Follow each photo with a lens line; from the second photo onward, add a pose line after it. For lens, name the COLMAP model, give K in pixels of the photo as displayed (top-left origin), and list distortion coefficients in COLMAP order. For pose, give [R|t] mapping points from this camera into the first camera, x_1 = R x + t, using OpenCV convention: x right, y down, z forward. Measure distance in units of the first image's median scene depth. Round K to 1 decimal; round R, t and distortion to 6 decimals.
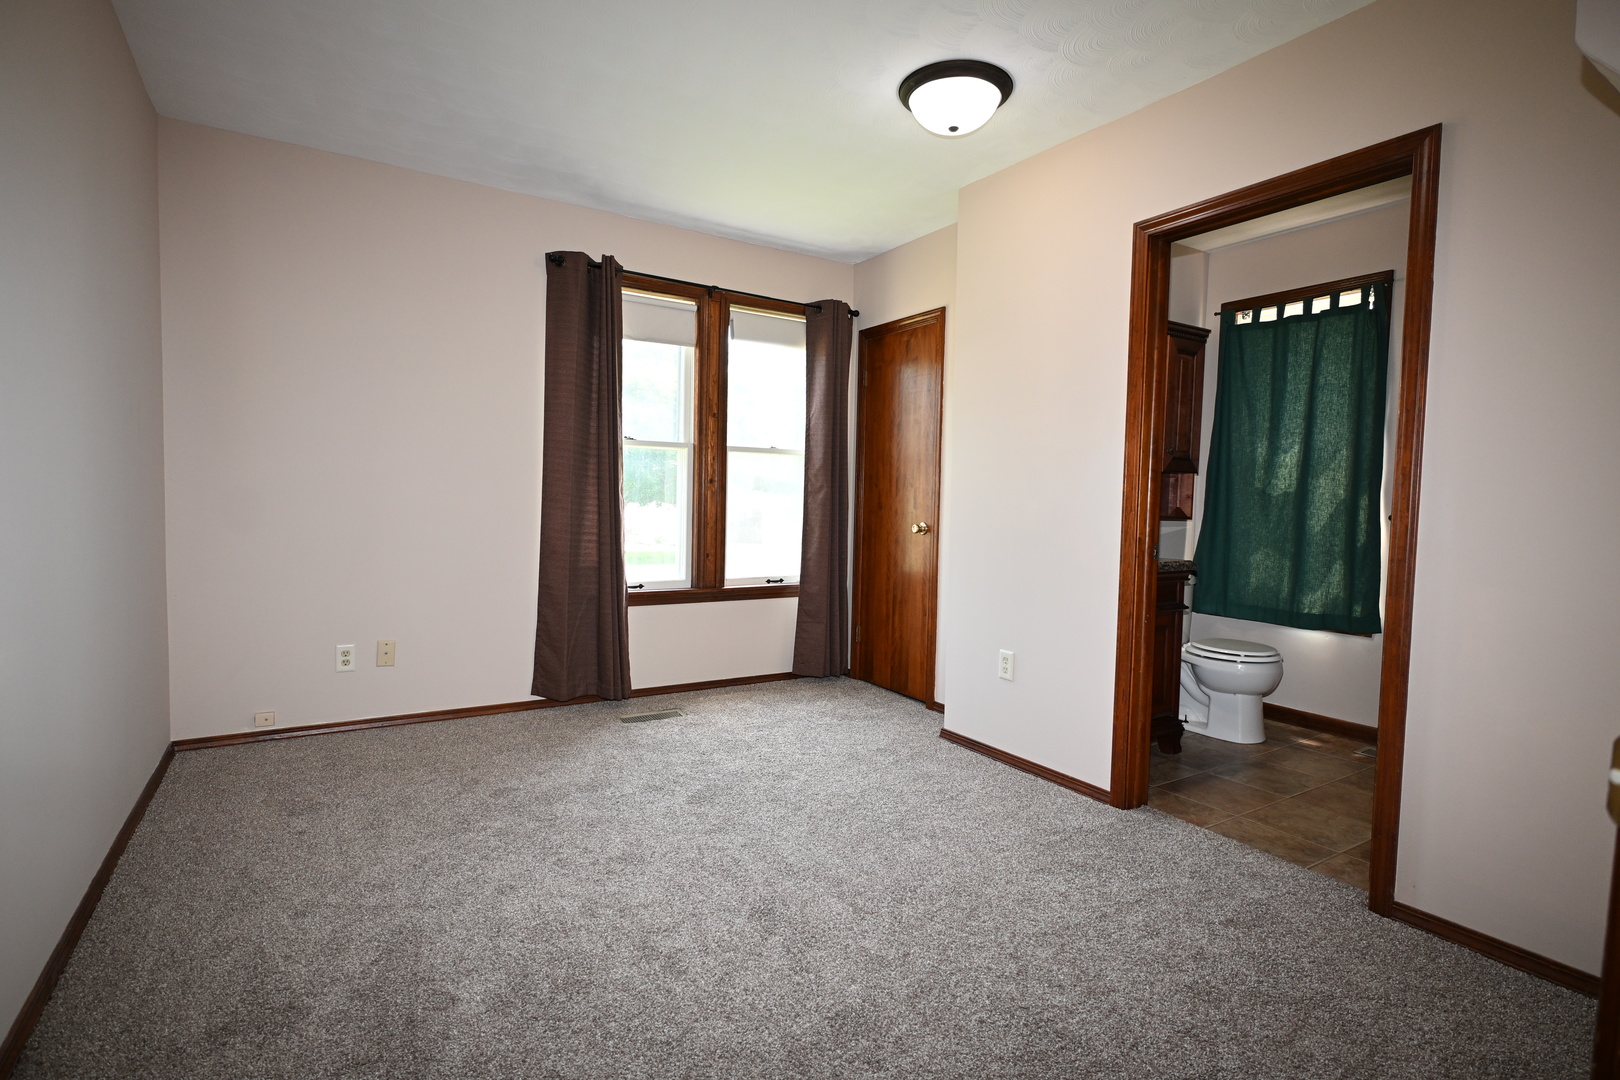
lens RADIAL K [[802.2, 0, 811.7], [0, 802.2, 545.8], [0, 0, 1]] dist [-0.006750, -0.000050]
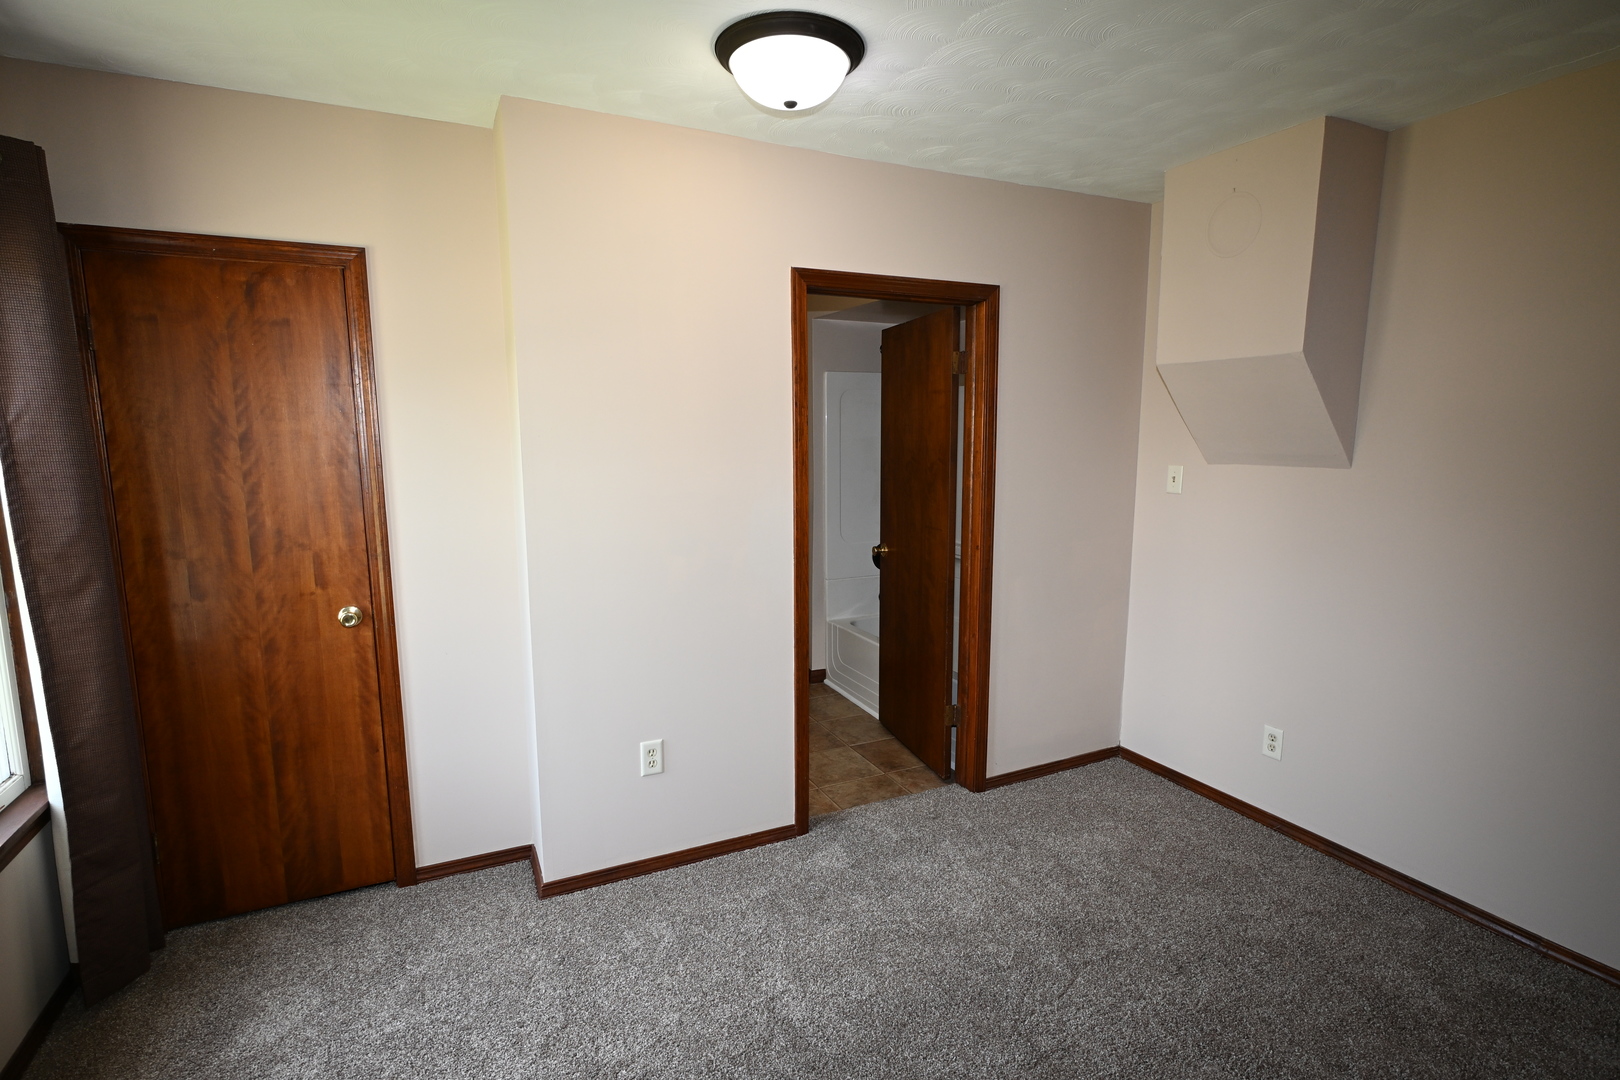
lens RADIAL K [[802.2, 0, 814.1], [0, 802.2, 538.1], [0, 0, 1]] dist [-0.006750, -0.000050]
pose [[0.100227, -0.158090, 0.982325, -0.399040], [0.062104, 0.986365, 0.152403, -0.146325], [-0.993025, 0.045731, 0.108678, 0.577902]]
